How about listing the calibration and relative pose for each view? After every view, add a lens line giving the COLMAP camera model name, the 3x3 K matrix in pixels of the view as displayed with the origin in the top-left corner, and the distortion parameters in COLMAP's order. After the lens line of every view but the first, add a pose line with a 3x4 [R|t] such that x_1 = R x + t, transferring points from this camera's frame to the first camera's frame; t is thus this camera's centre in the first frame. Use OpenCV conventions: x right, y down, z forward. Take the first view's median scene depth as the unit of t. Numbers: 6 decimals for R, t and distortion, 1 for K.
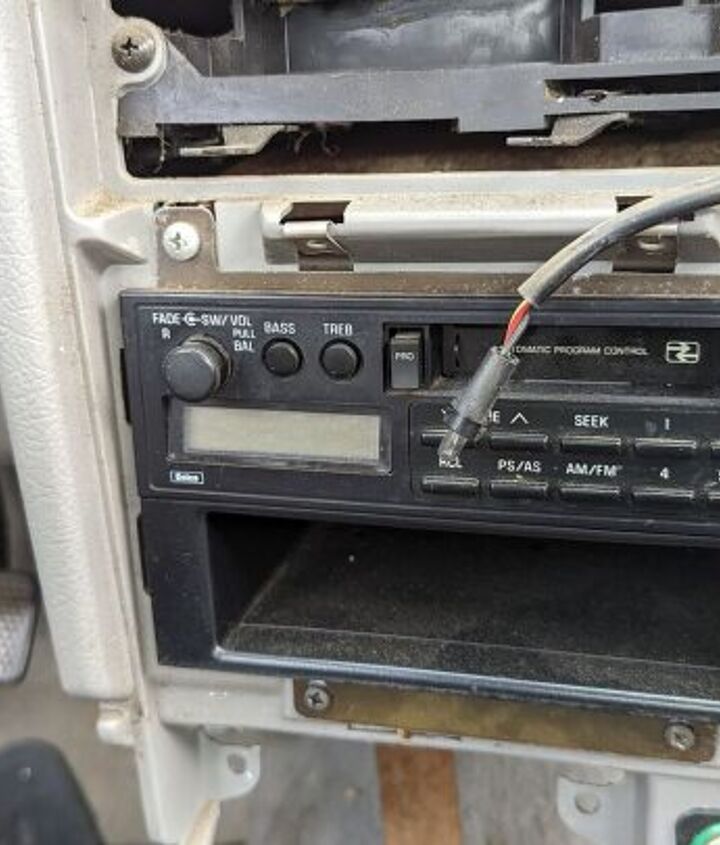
lens RADIAL K [[1099.3, 0, 354.3], [0, 1099.3, 411.2], [0, 0, 1]] dist [0.106476, -0.263464]
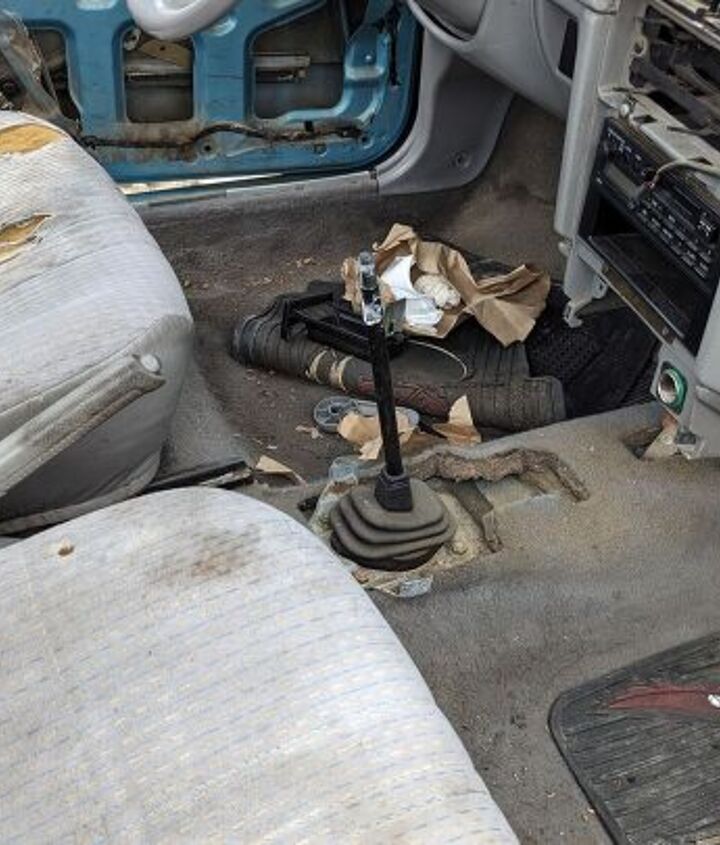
lens RADIAL K [[1099.3, 0, 354.3], [0, 1099.3, 411.2], [0, 0, 1]] dist [0.106476, -0.263464]
pose [[0.538903, 0.578133, -0.612655, 1.859814], [-0.335353, 0.814425, 0.473551, -0.693885], [0.772737, -0.049742, 0.632774, -1.632152]]
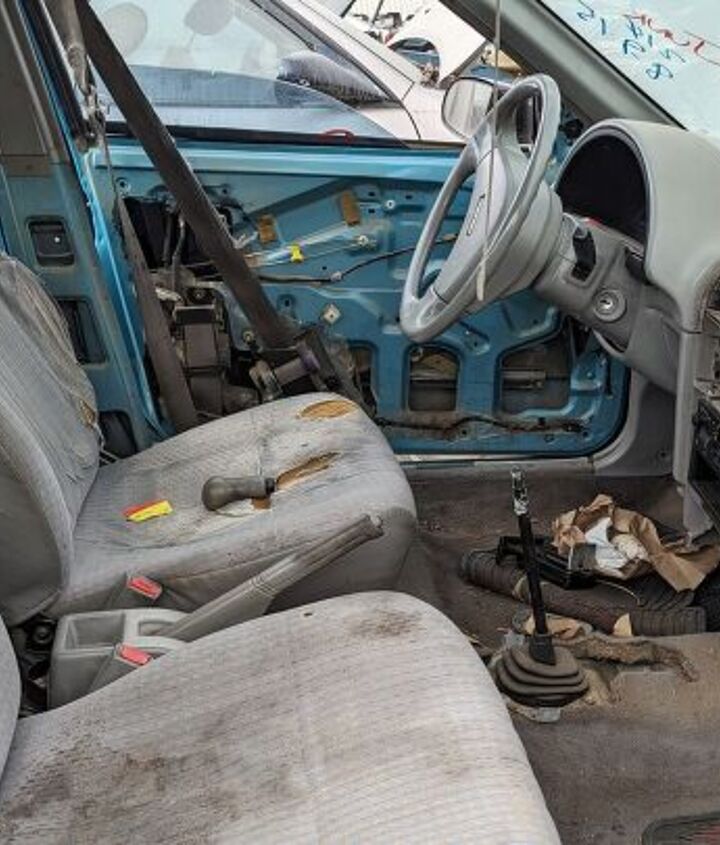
lens RADIAL K [[1099.3, 0, 354.3], [0, 1099.3, 411.2], [0, 0, 1]] dist [0.106476, -0.263464]
pose [[0.278135, 0.386829, -0.879206, 3.584991], [-0.306267, 0.903263, 0.300527, -1.042092], [0.910407, 0.185685, 0.369702, -2.099175]]
